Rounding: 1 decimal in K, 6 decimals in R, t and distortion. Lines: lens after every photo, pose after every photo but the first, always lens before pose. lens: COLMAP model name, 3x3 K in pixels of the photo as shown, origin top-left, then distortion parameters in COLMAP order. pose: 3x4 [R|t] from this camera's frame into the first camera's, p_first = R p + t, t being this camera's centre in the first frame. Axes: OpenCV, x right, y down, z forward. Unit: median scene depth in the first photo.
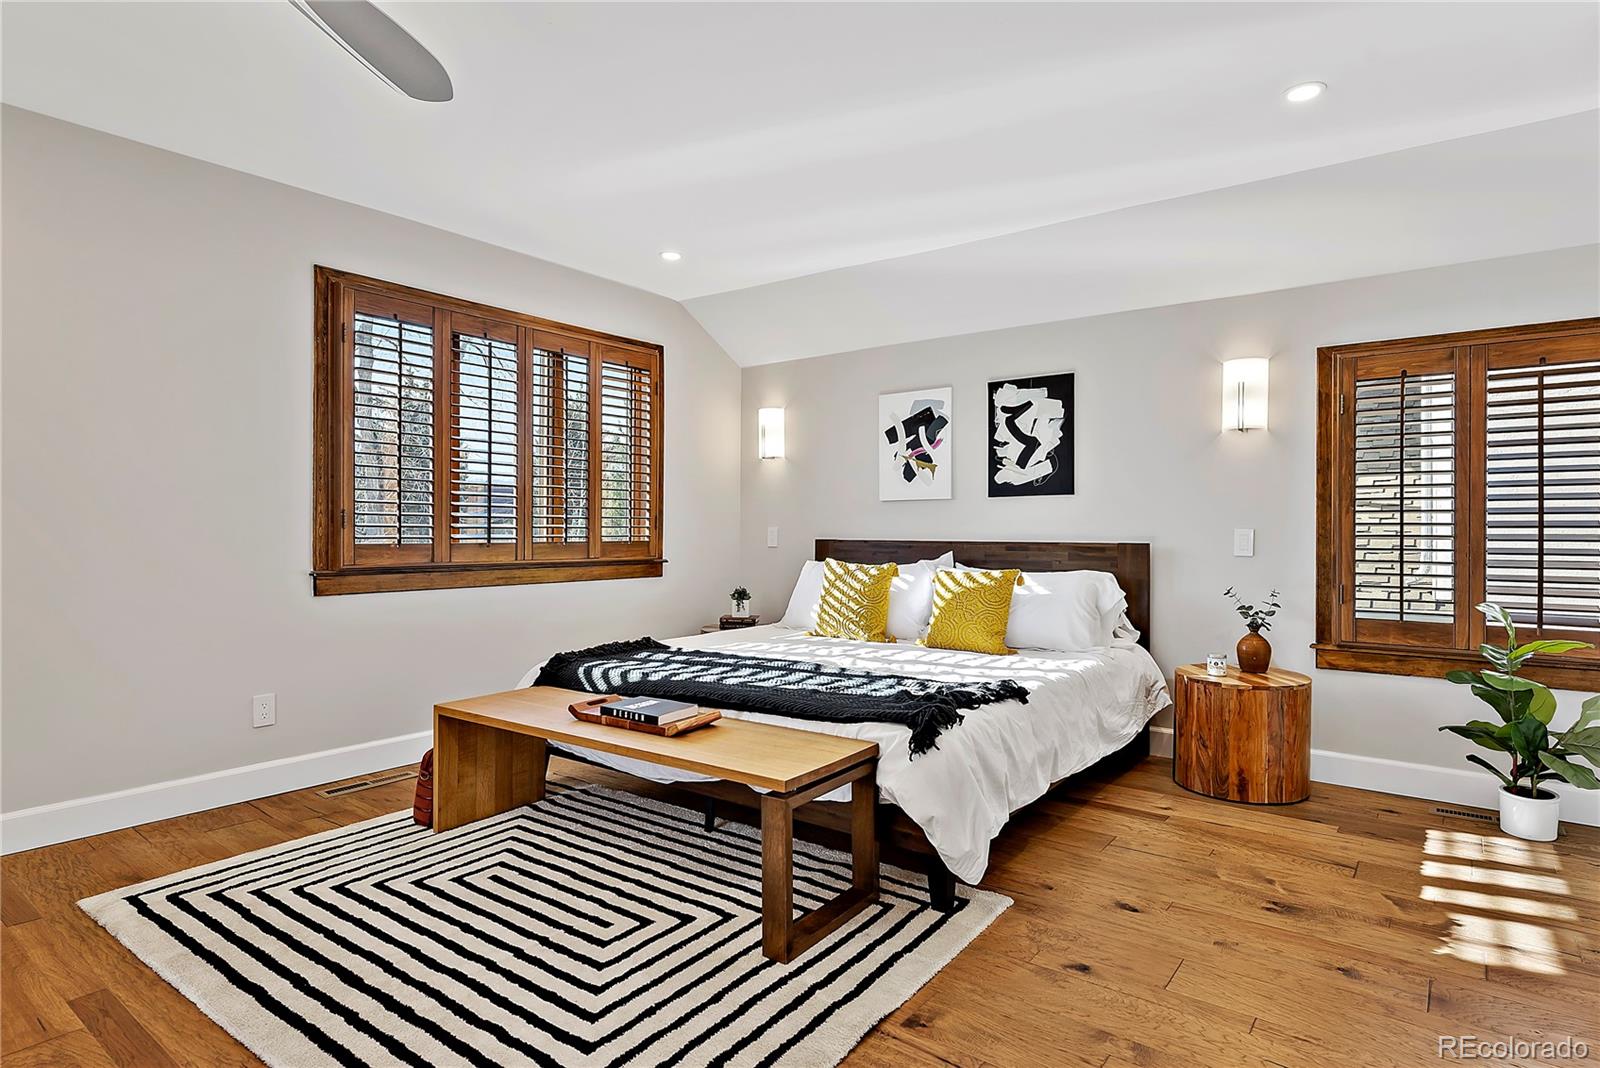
lens RADIAL K [[805.8, 0, 799.3], [0, 805.8, 529.0], [0, 0, 1]] dist [-0.012261, 0.001582]
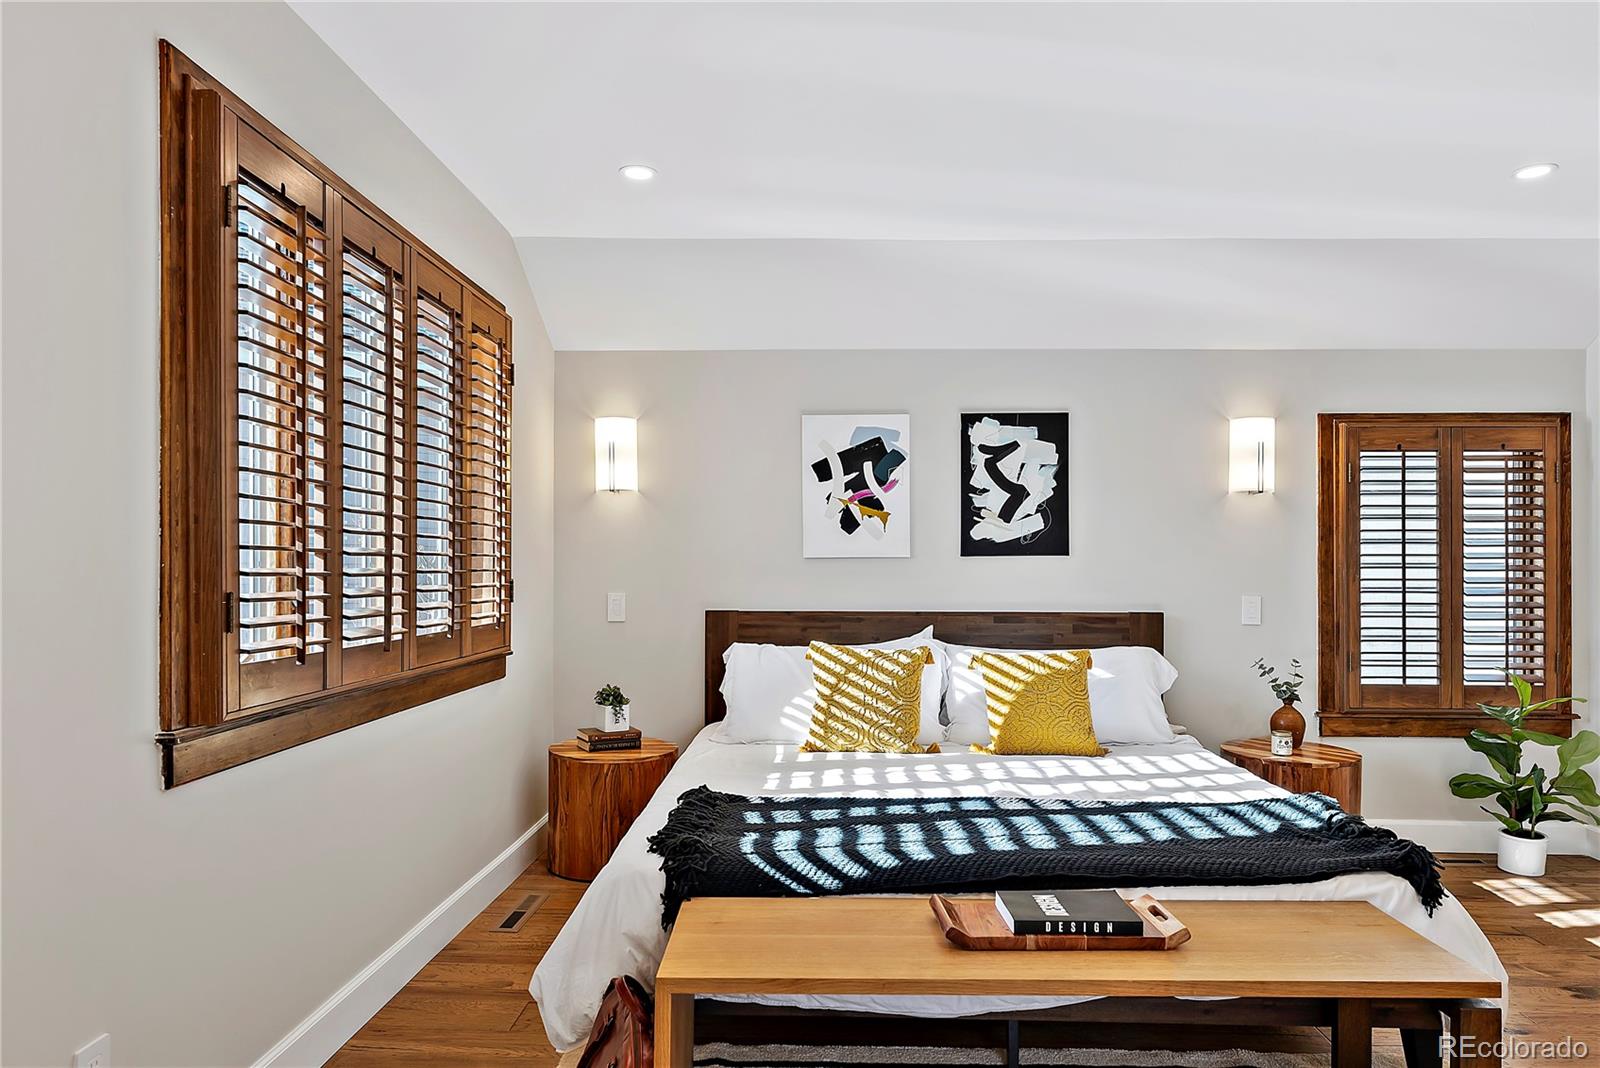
lens RADIAL K [[1002.5, 0, 826.0], [0, 1002.5, 569.6], [0, 0, 1]] dist [-0.019007, 0.010716]
pose [[0.833912, -0.000823, 0.551896, -0.456236], [0.001247, 0.999999, -0.000394, -0.027741], [-0.551896, 0.001017, 0.833913, 0.256830]]
